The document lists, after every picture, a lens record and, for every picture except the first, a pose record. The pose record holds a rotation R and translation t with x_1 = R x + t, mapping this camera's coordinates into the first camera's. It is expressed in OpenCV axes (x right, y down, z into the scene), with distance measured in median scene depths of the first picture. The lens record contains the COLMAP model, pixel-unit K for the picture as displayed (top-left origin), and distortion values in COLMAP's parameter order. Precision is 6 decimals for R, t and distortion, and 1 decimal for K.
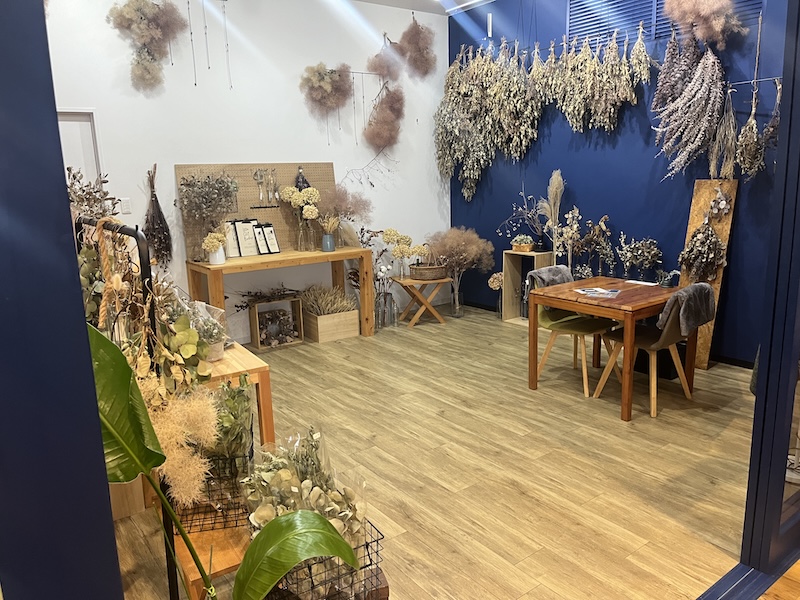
lens RADIAL K [[597.9, 0, 395.2], [0, 597.9, 300.8], [0, 0, 1]] dist [0.064076, -0.095799]
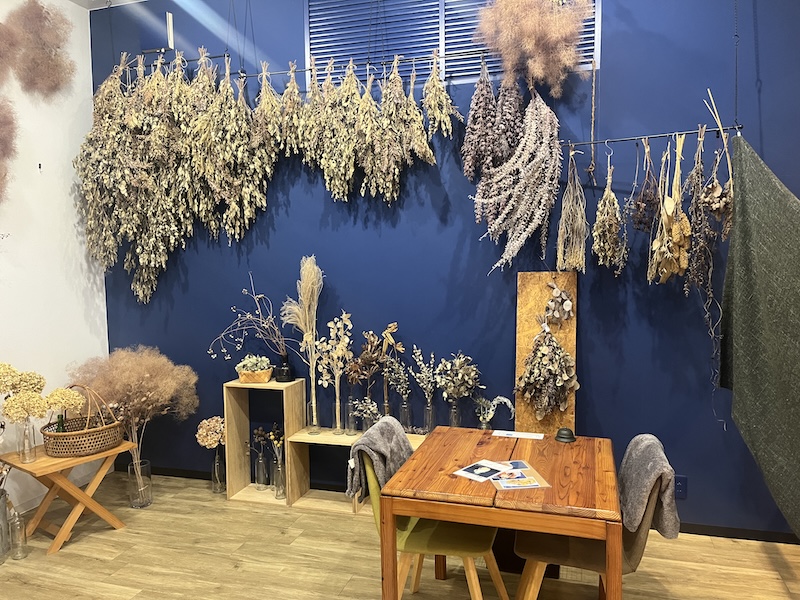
lens RADIAL K [[597.9, 0, 399.8], [0, 597.9, 305.6], [0, 0, 1]] dist [0.064076, -0.095799]
pose [[0.801318, -0.032117, 0.597376, -0.041491], [0.114404, 0.988356, -0.100323, -0.085833], [-0.587198, 0.148733, 0.795662, 0.424813]]
